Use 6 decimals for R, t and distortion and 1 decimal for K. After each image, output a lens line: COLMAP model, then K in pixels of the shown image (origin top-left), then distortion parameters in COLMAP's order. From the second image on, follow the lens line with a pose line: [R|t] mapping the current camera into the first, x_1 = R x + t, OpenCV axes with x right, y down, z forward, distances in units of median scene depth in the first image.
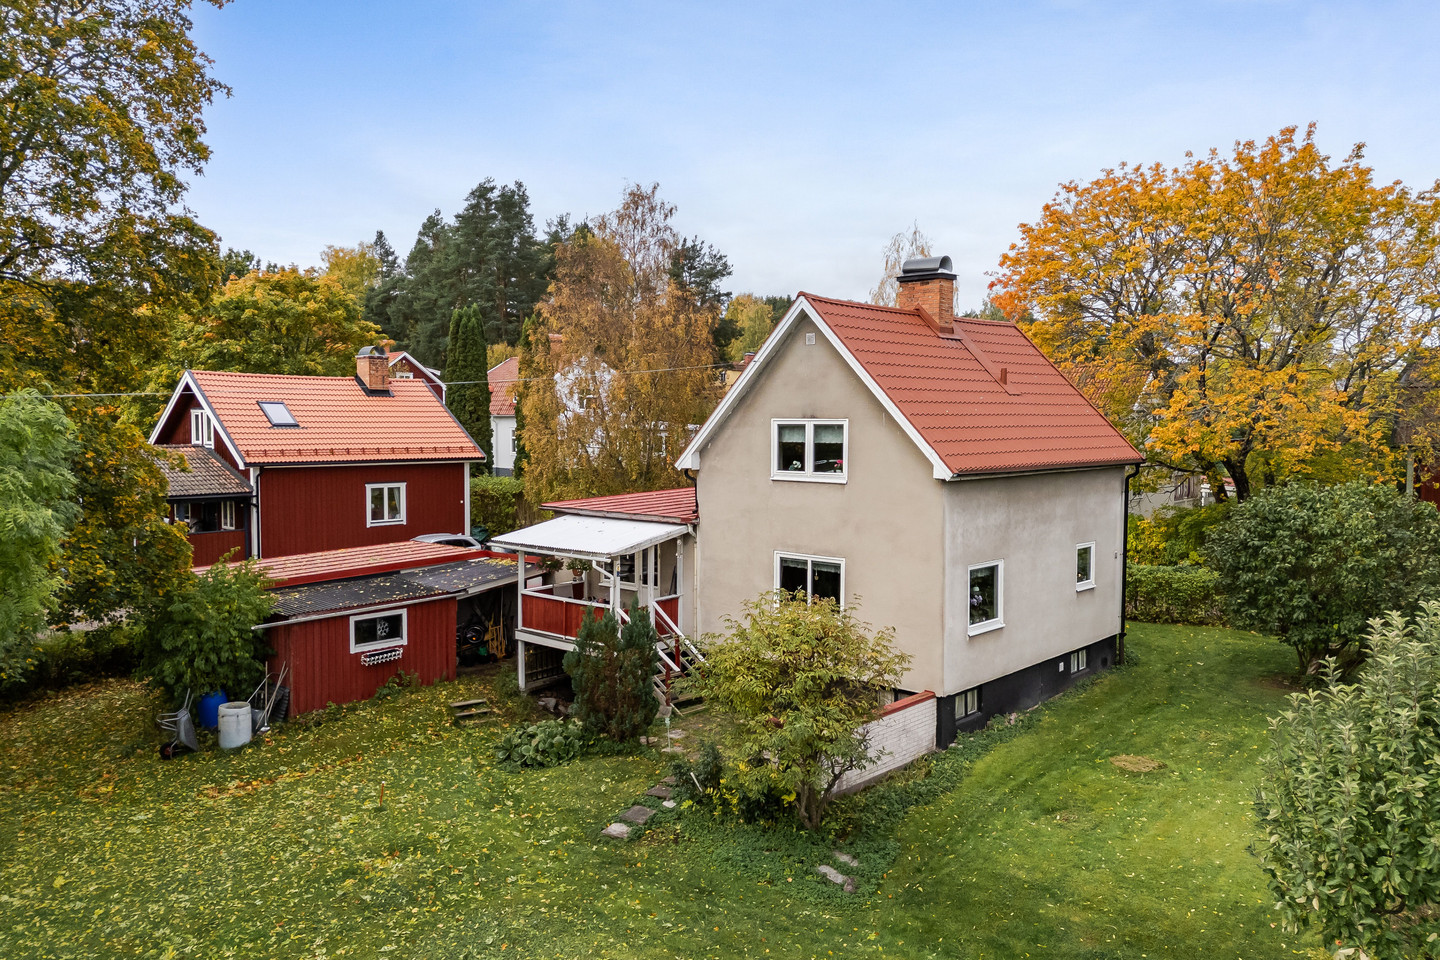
lens RADIAL K [[1068.3, 0, 720.0], [0, 1068.3, 480.0], [0, 0, 1]] dist [0.070875, -0.072758]
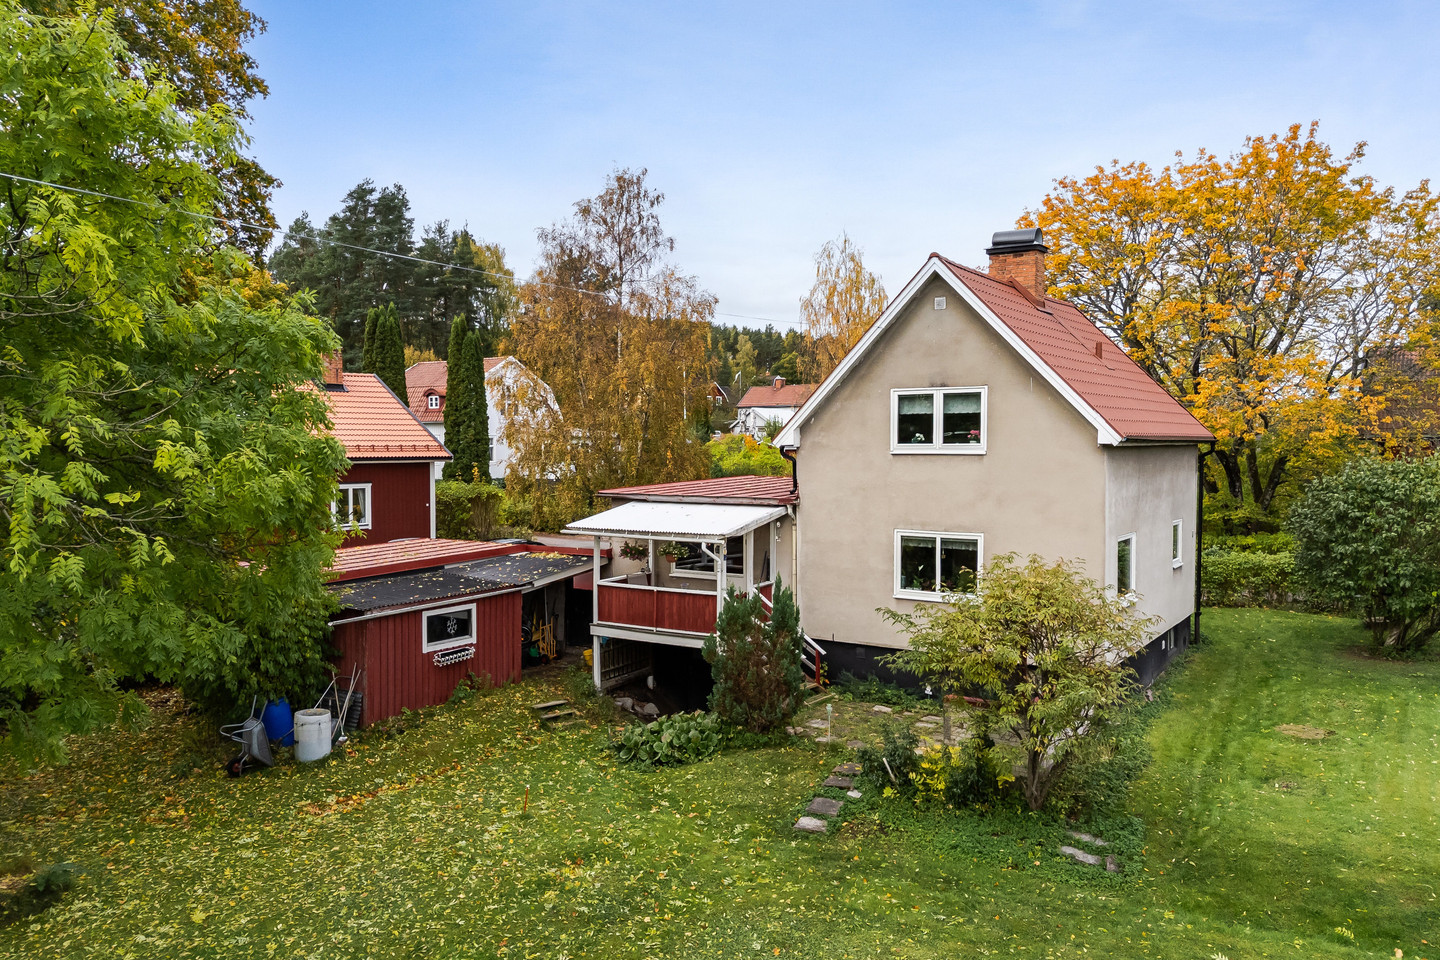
lens RADIAL K [[1075.2, 0, 720.0], [0, 1075.2, 480.0], [0, 0, 1]] dist [0.066826, -0.064433]
pose [[0.989761, -0.008371, 0.142492, -0.238142], [0.011428, 0.999721, -0.020651, 0.040788], [-0.142280, 0.022068, 0.989580, 0.075116]]
